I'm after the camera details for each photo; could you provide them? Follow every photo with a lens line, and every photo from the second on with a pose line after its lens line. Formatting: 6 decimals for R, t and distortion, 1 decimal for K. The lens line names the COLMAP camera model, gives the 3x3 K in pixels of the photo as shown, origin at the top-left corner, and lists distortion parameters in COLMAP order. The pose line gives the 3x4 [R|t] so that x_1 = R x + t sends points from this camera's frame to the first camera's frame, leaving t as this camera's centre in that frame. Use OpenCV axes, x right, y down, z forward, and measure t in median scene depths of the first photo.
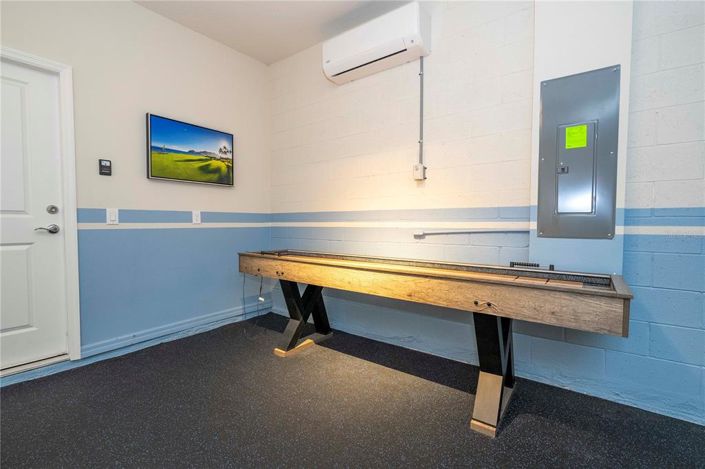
lens RADIAL K [[317.1, 0, 352.1], [0, 317.1, 236.6], [0, 0, 1]] dist [-0.003567, -0.000525]
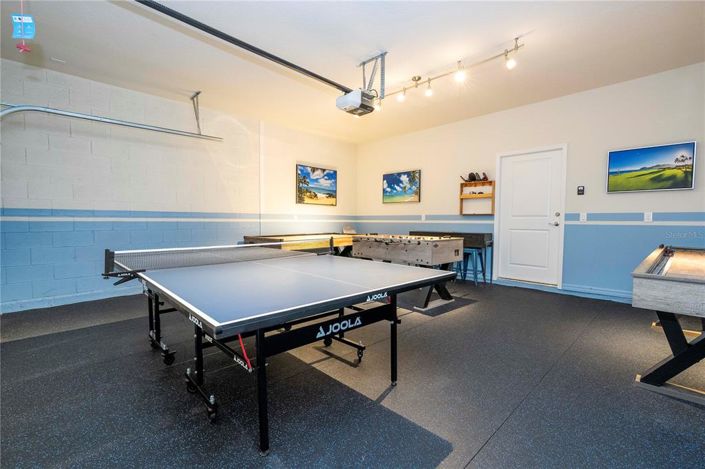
lens RADIAL K [[317.1, 0, 355.2], [0, 317.1, 237.6], [0, 0, 1]] dist [-0.003567, -0.000525]
pose [[-0.160142, 0.053558, -0.985640, 1.025377], [-0.046482, 0.997010, 0.061728, -0.000456], [0.985999, 0.055699, -0.157174, 0.018076]]
